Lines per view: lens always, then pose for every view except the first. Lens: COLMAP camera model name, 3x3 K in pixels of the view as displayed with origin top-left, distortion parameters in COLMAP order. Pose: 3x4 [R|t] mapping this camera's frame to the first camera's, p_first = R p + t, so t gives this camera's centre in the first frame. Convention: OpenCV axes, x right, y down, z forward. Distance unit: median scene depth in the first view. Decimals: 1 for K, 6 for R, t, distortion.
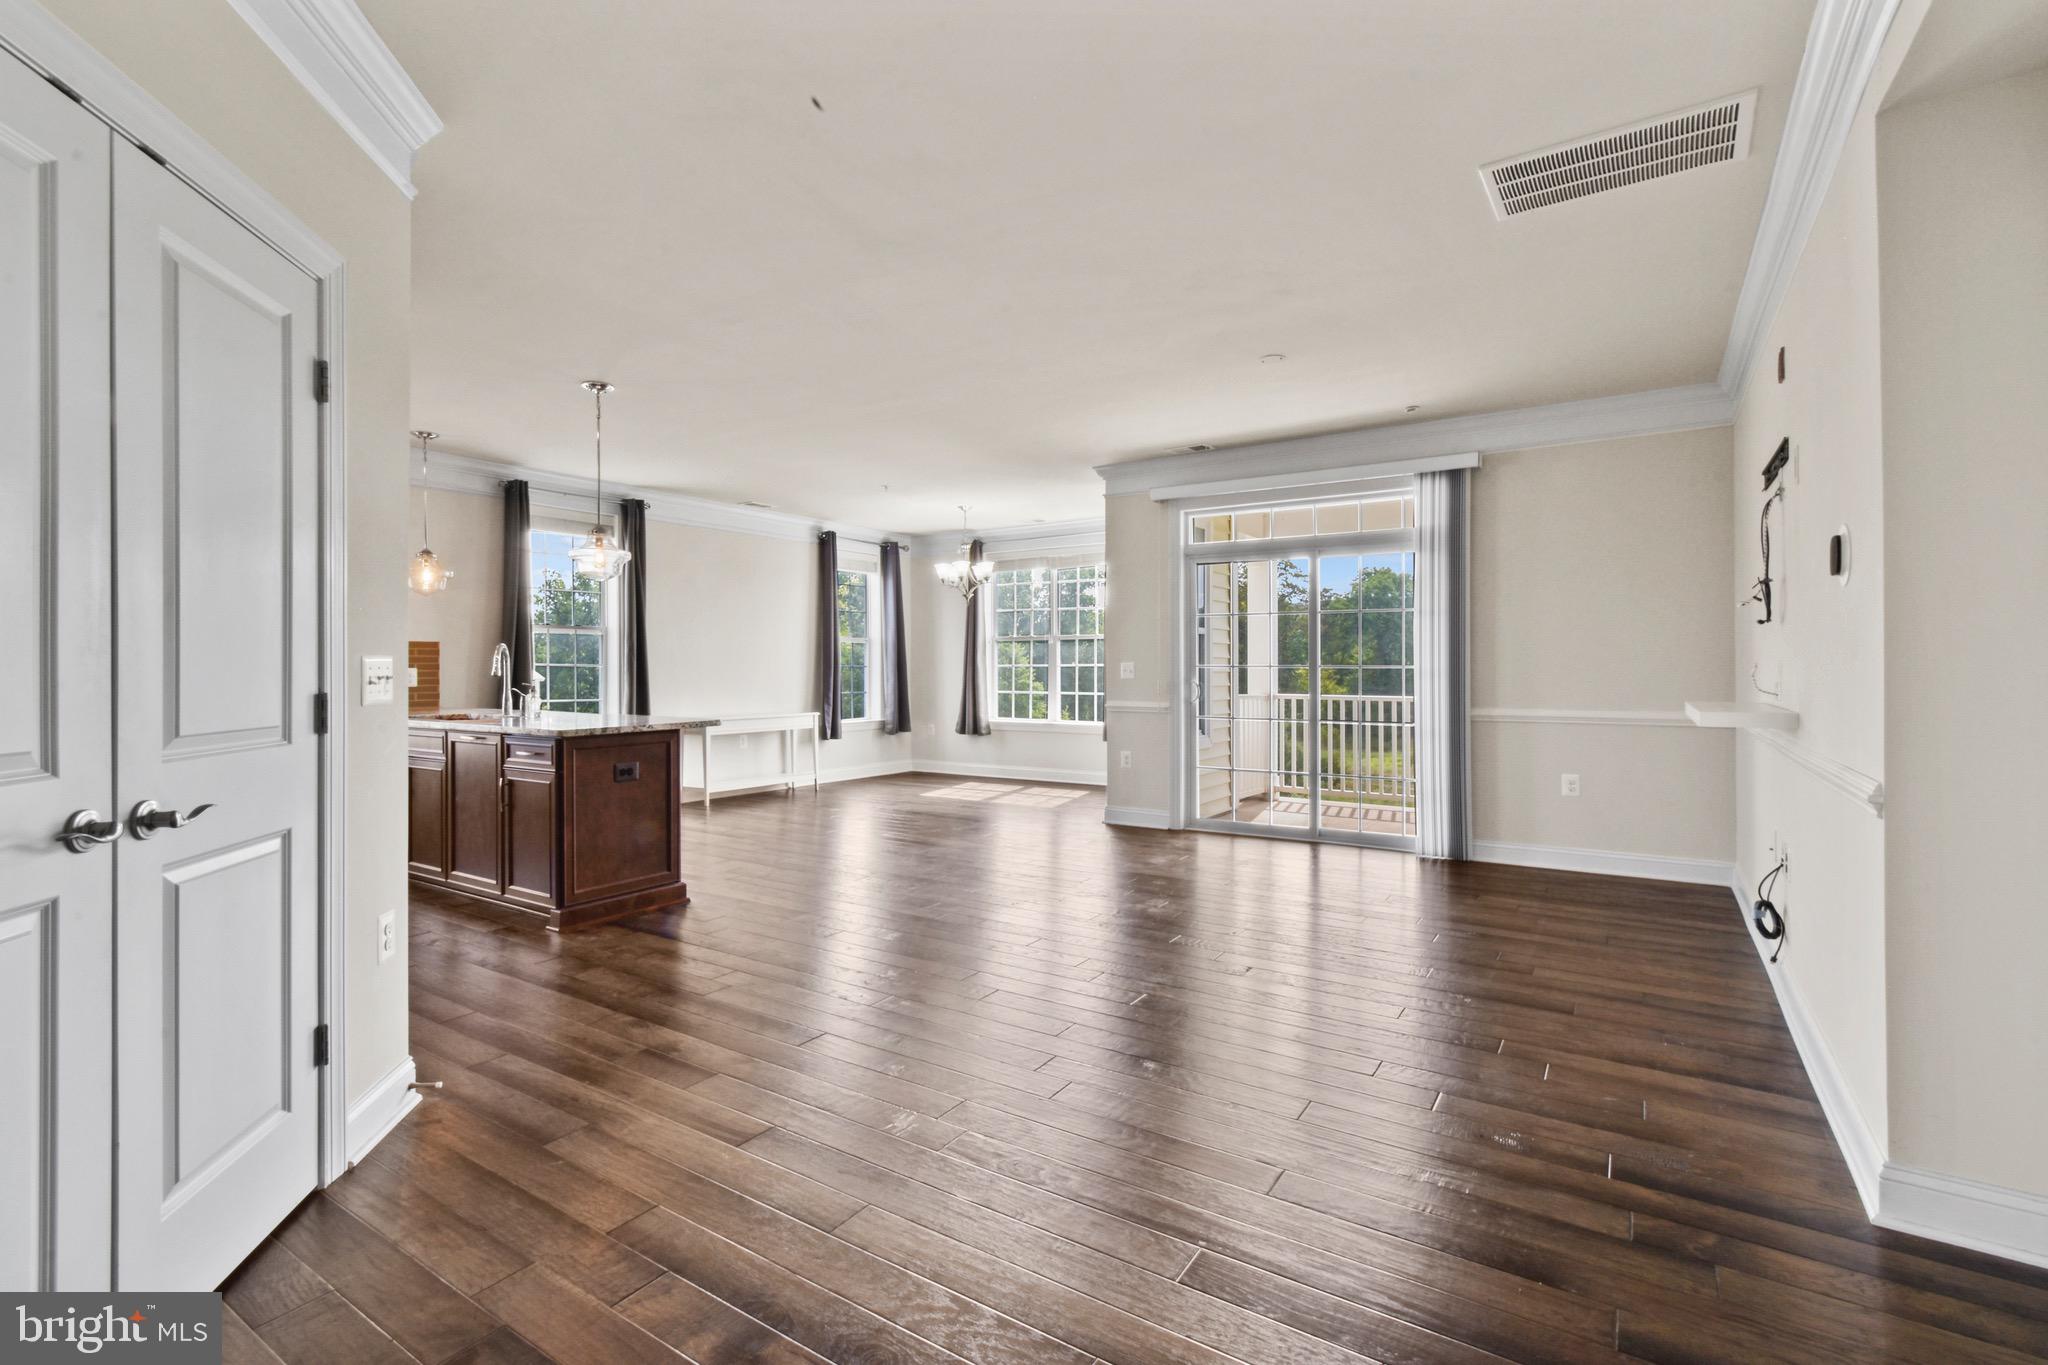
lens RADIAL K [[938.3, 0, 1012.4], [0, 938.3, 669.6], [0, 0, 1]] dist [-0.001015, 0.000113]
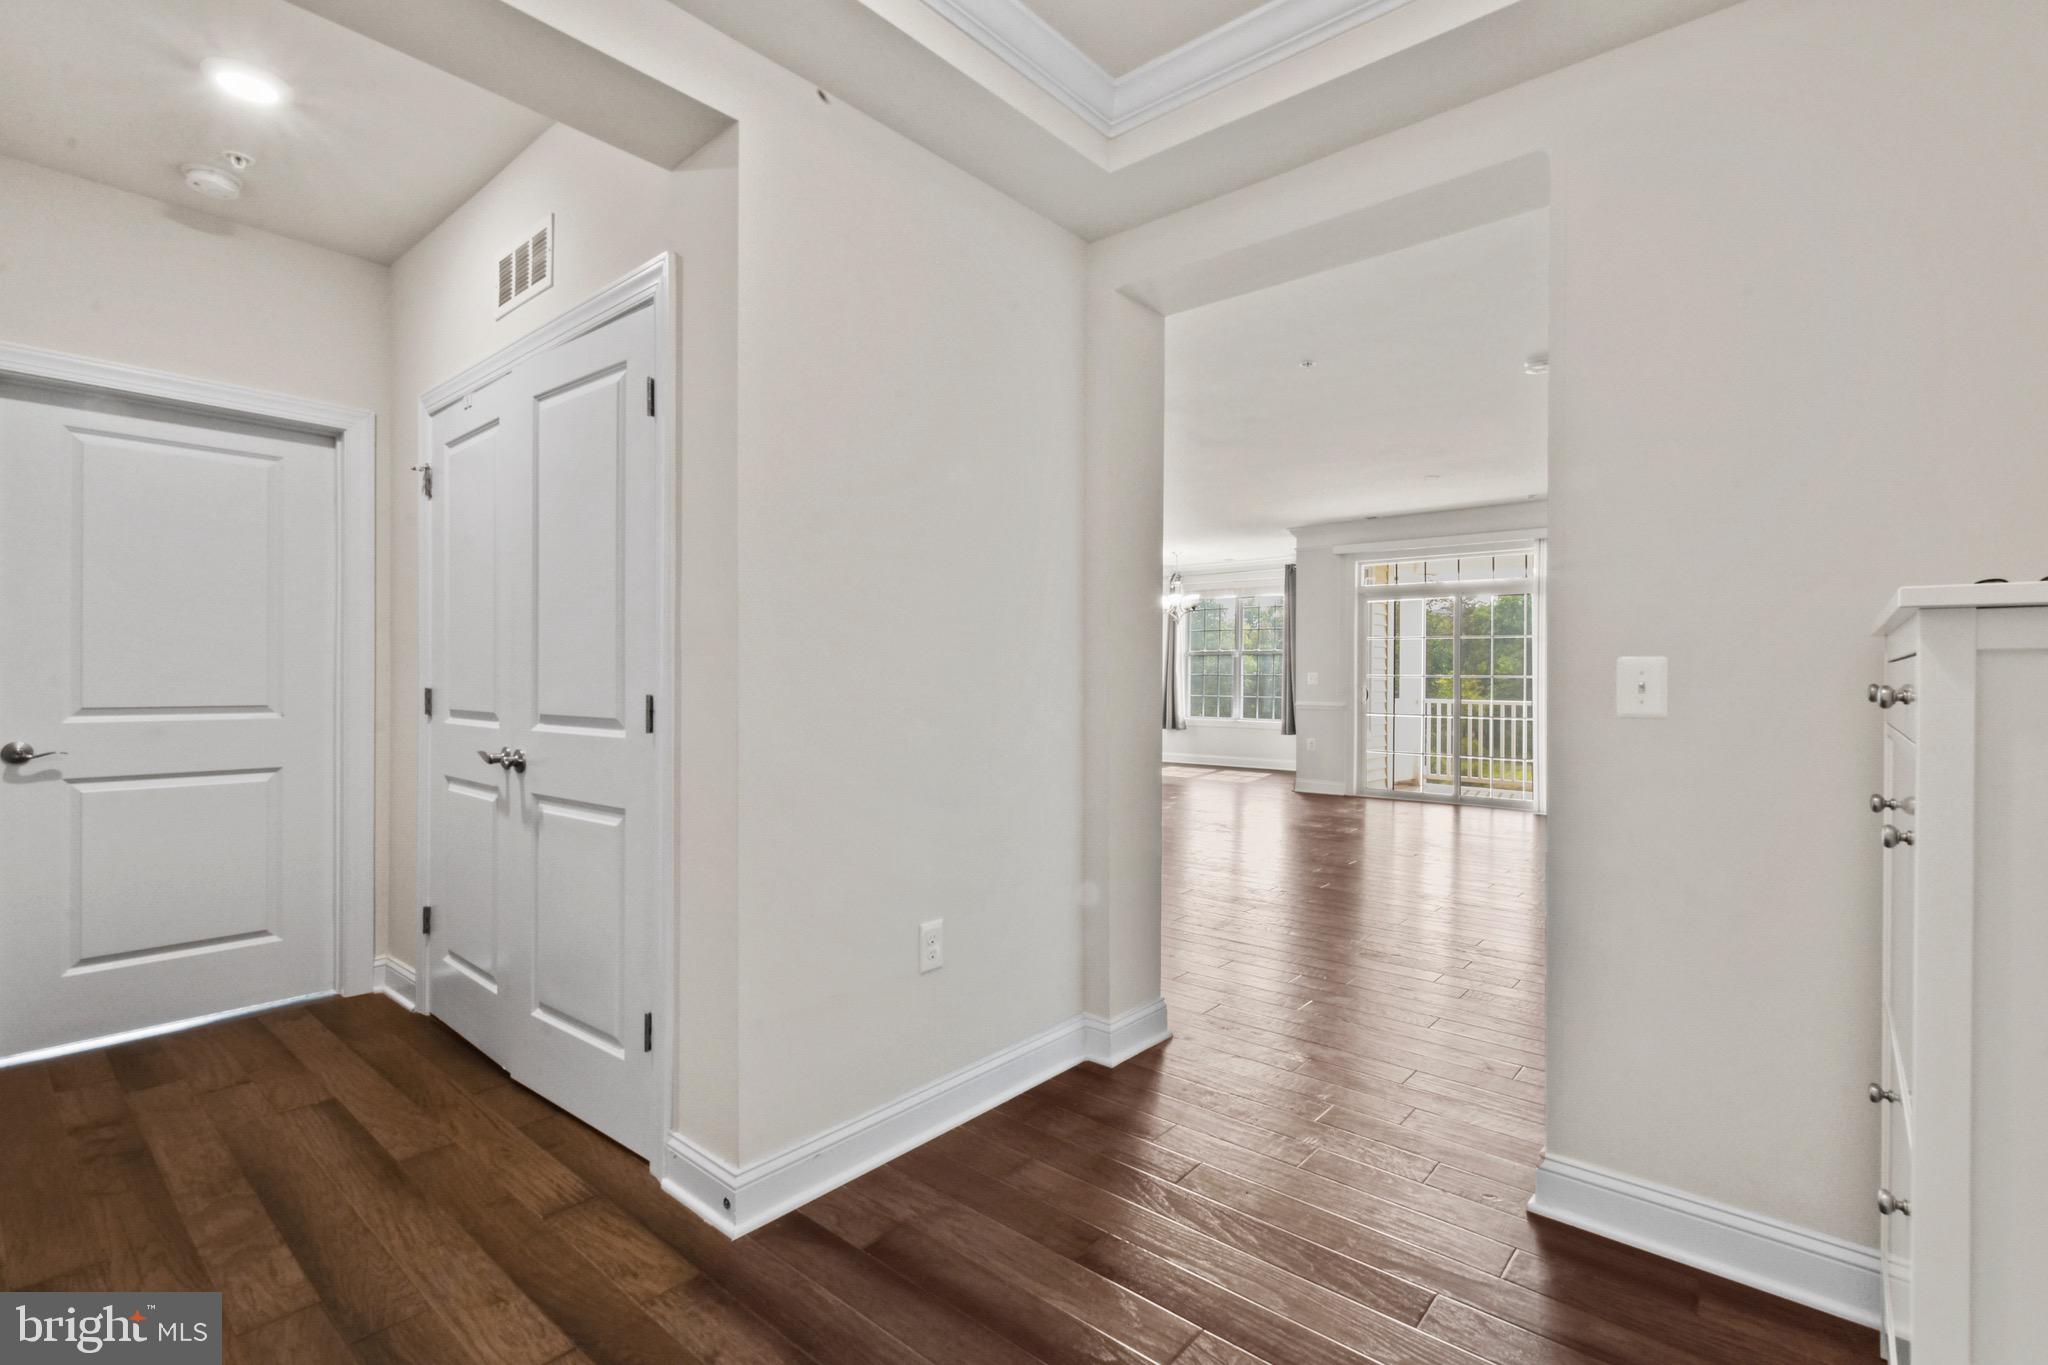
lens RADIAL K [[938.3, 0, 1030.5], [0, 938.3, 688.5], [0, 0, 1]] dist [-0.001015, 0.000113]
pose [[0.993419, 0.005668, -0.114398, -0.110473], [-0.004351, 0.999921, 0.011758, 0.000907], [0.114455, -0.011182, 0.993365, -0.338377]]
